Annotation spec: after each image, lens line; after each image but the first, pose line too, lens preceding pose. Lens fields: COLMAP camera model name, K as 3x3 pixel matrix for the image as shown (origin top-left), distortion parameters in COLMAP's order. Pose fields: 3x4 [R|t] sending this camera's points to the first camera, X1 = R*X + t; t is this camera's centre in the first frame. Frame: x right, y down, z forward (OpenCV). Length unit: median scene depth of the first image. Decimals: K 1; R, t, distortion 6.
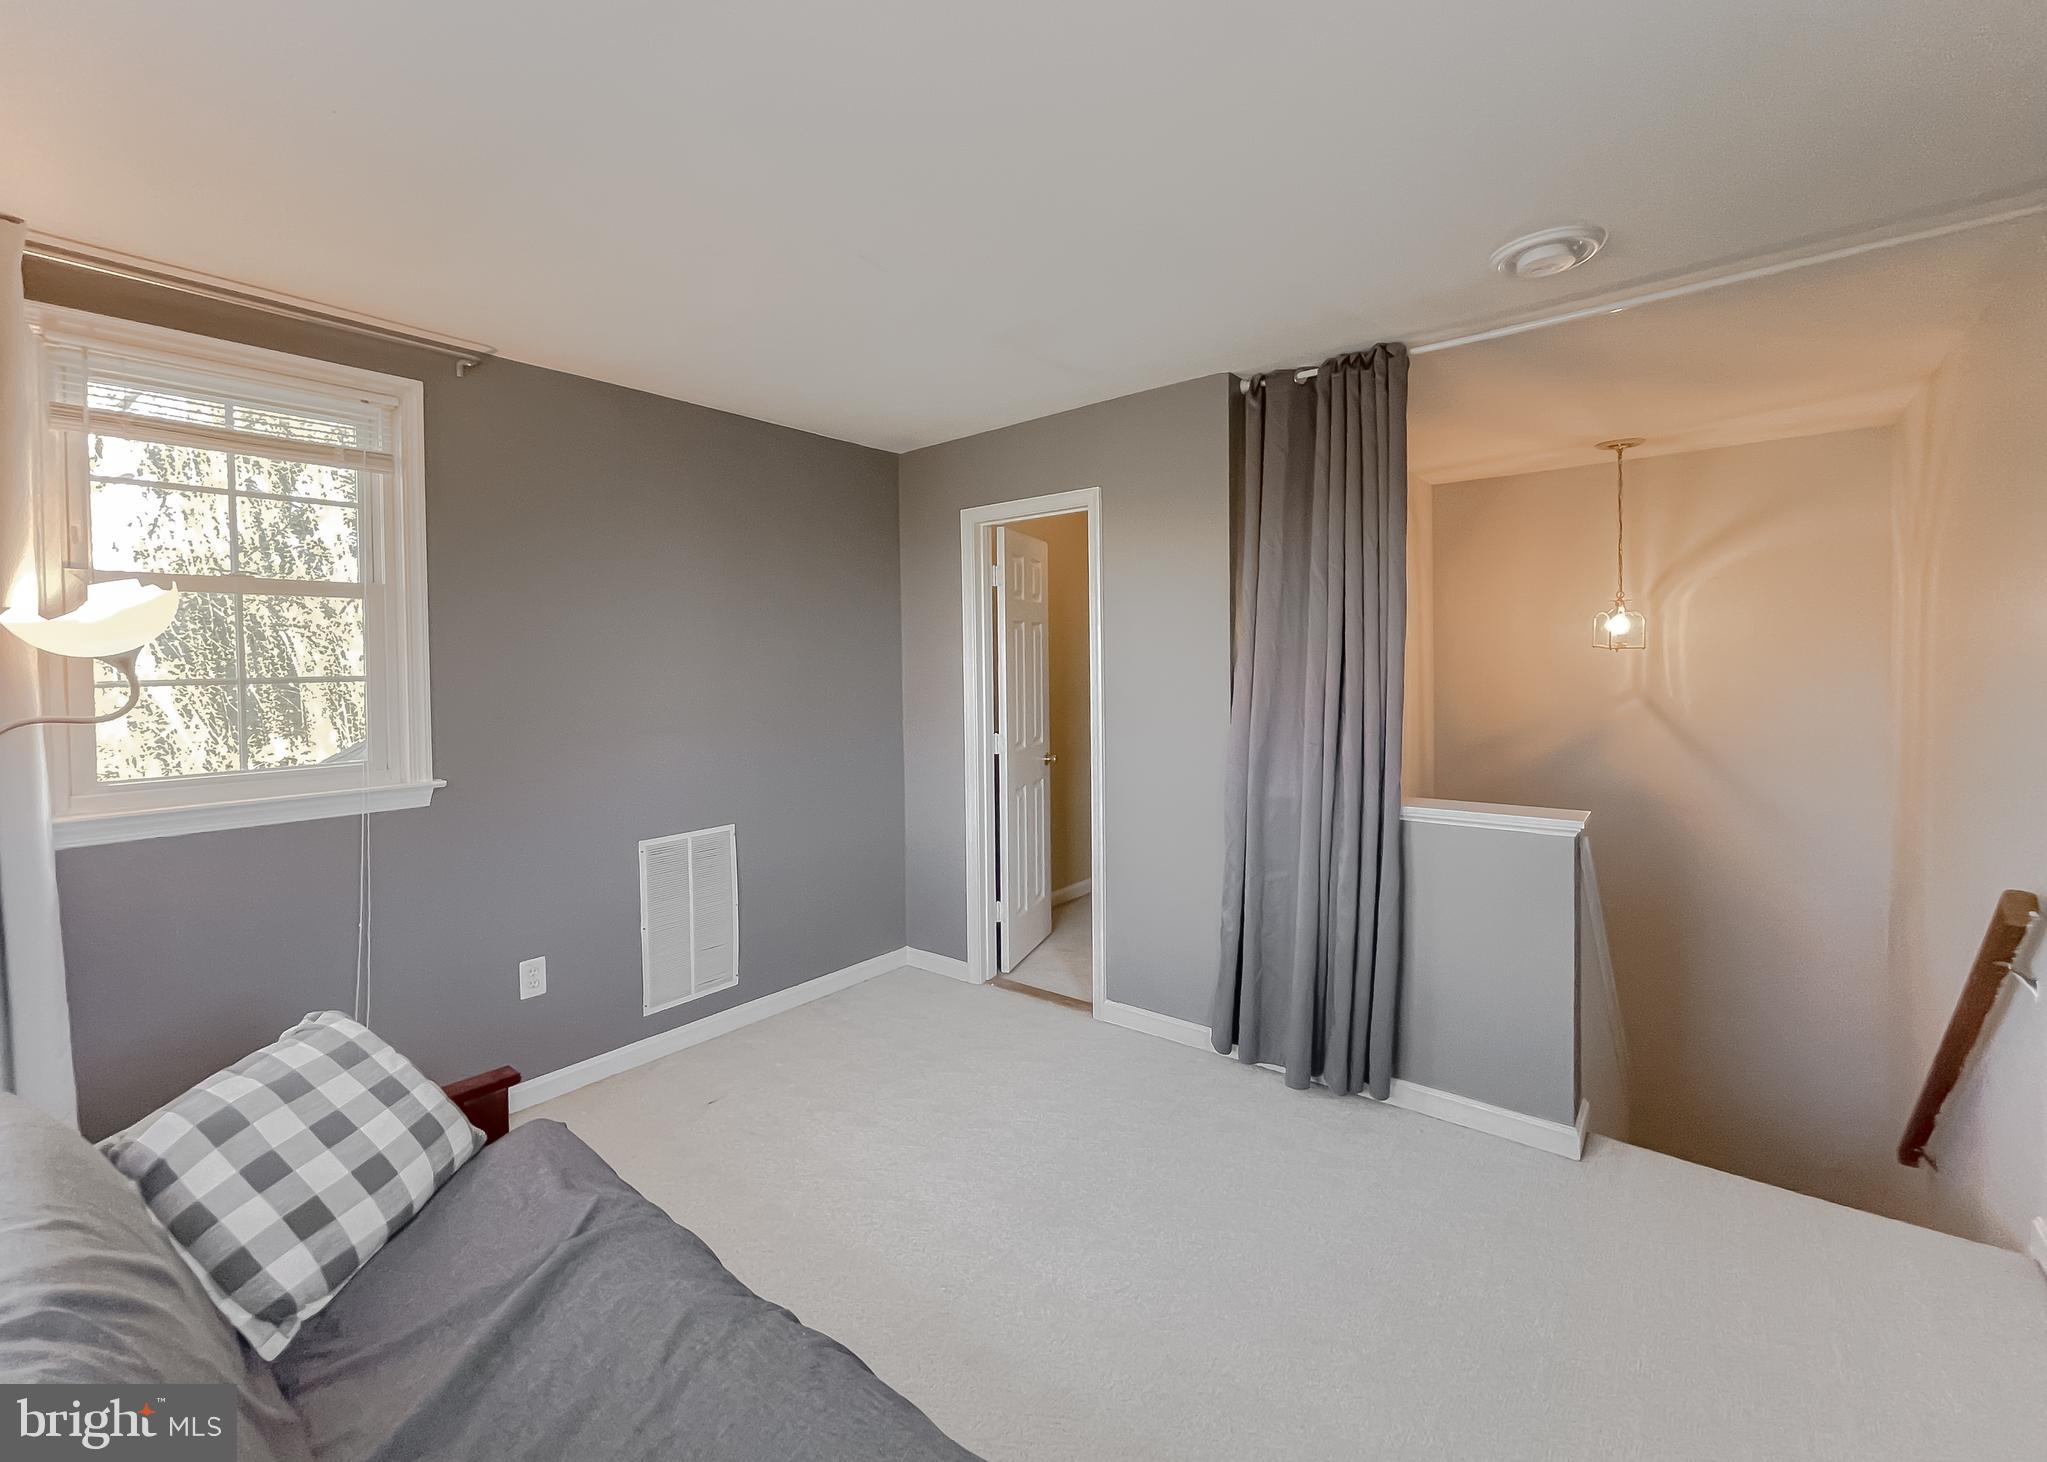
lens RADIAL K [[863.7, 0, 1027.7], [0, 863.7, 701.1], [0, 0, 1]] dist [-0.000475, 0.000040]
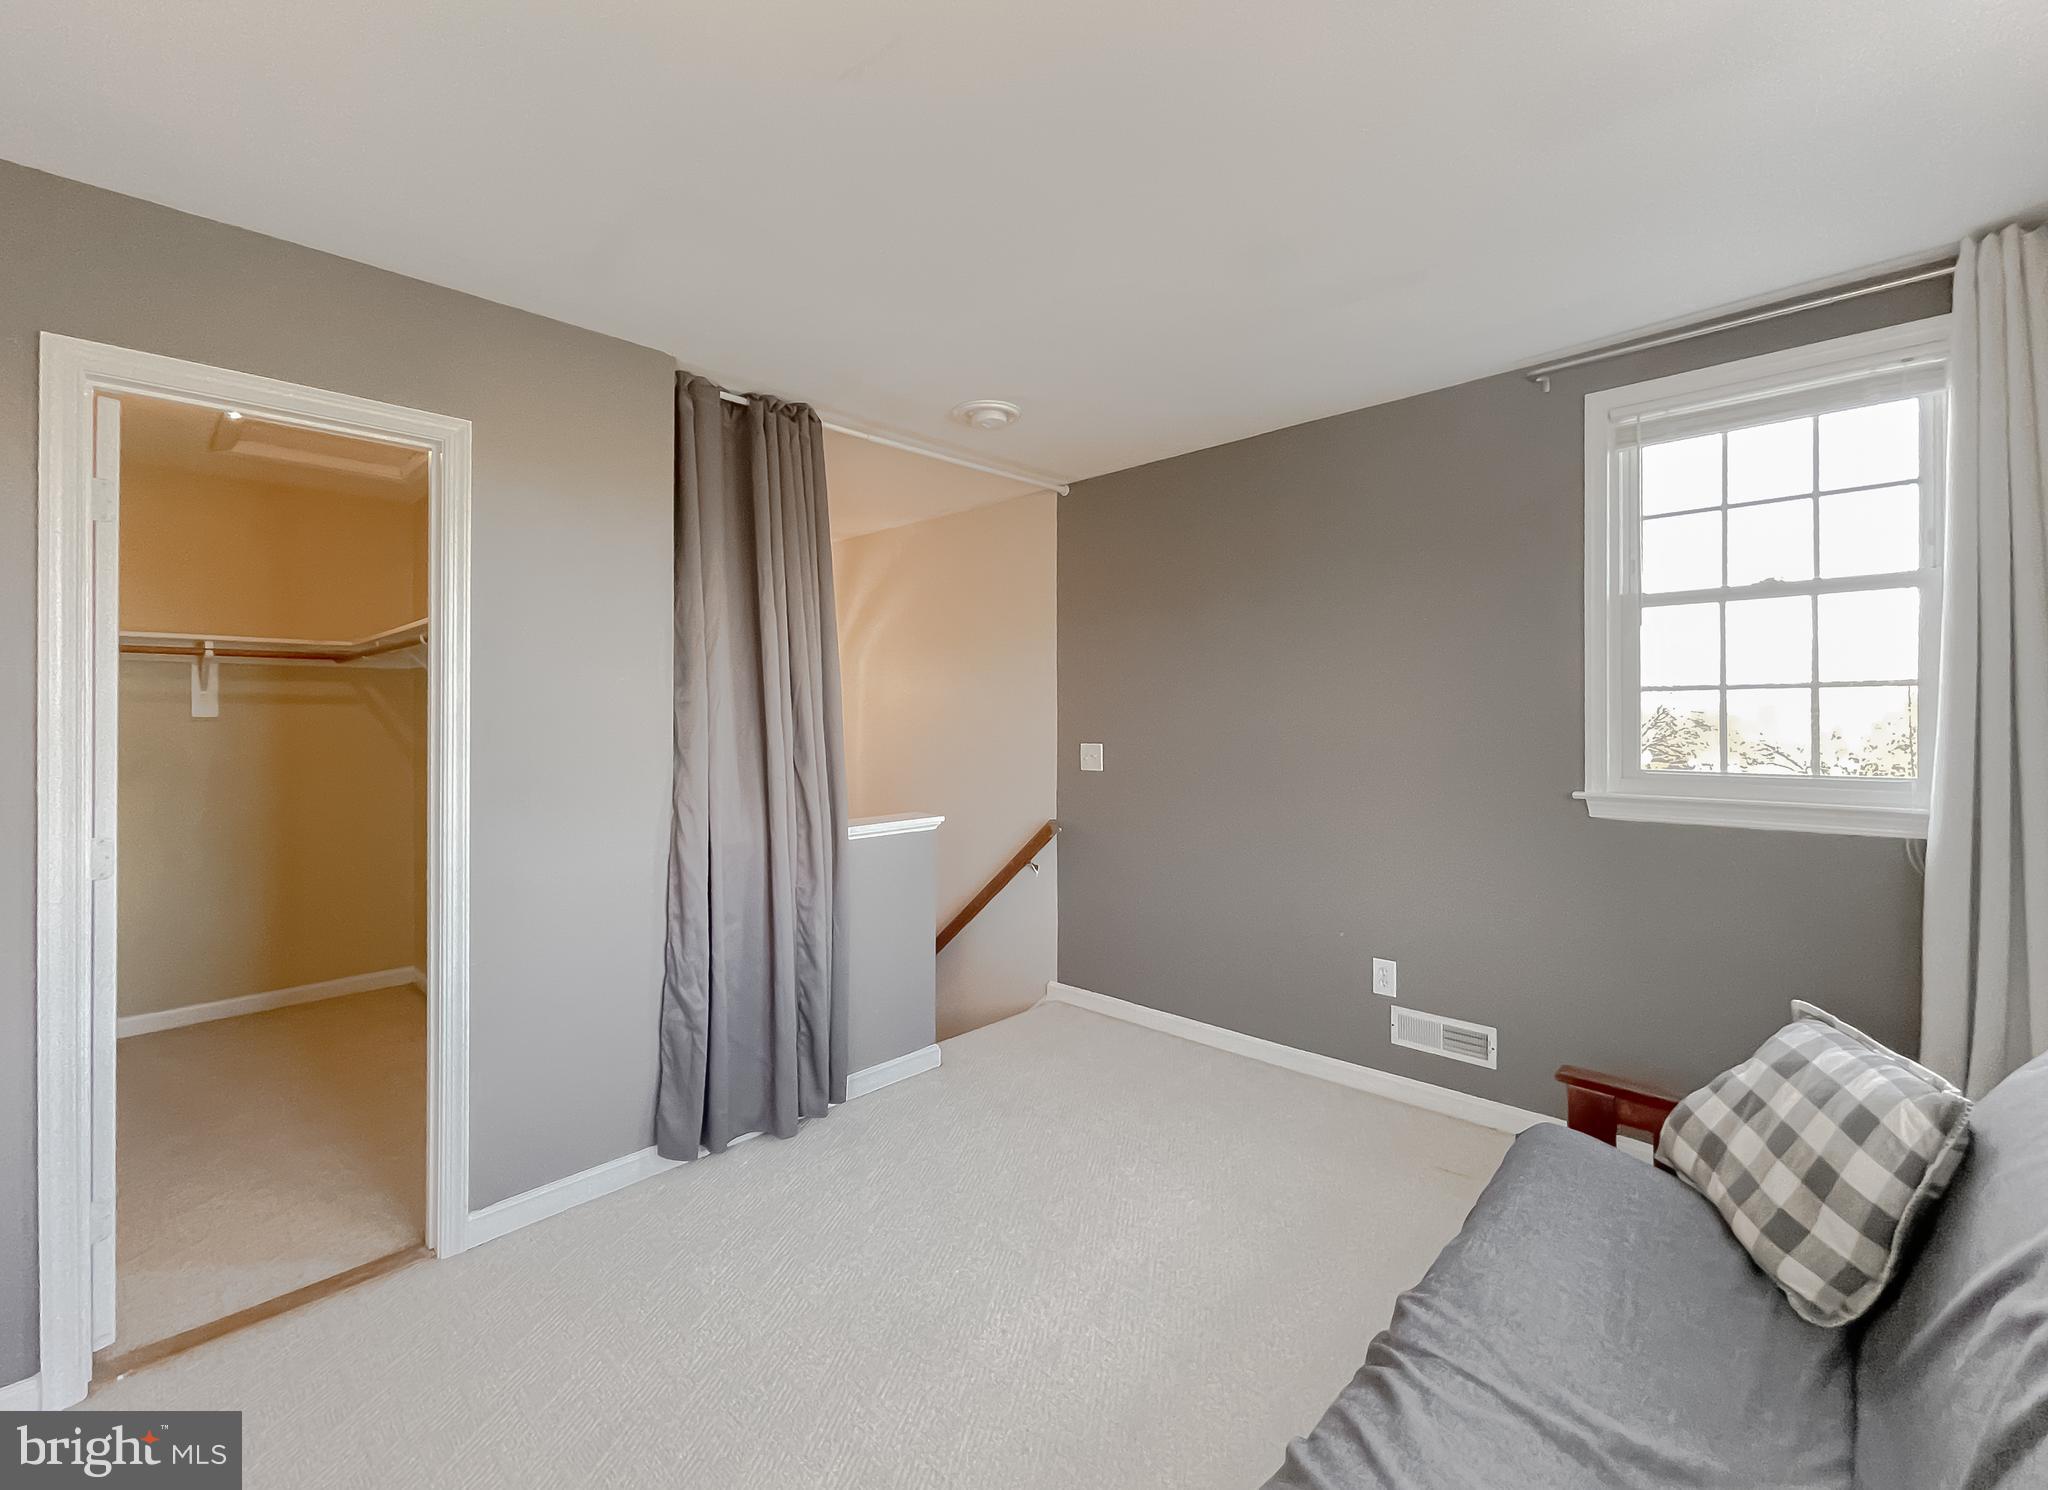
lens RADIAL K [[890.7, 0, 1024.0], [0, 890.7, 745.0], [0, 0, 1]] dist [0.000519, 0.000143]
pose [[0.081073, -0.016166, 0.996577, -1.320130], [0.047157, 0.998811, 0.012366, 0.021179], [-0.995592, 0.045993, 0.081739, 1.271231]]
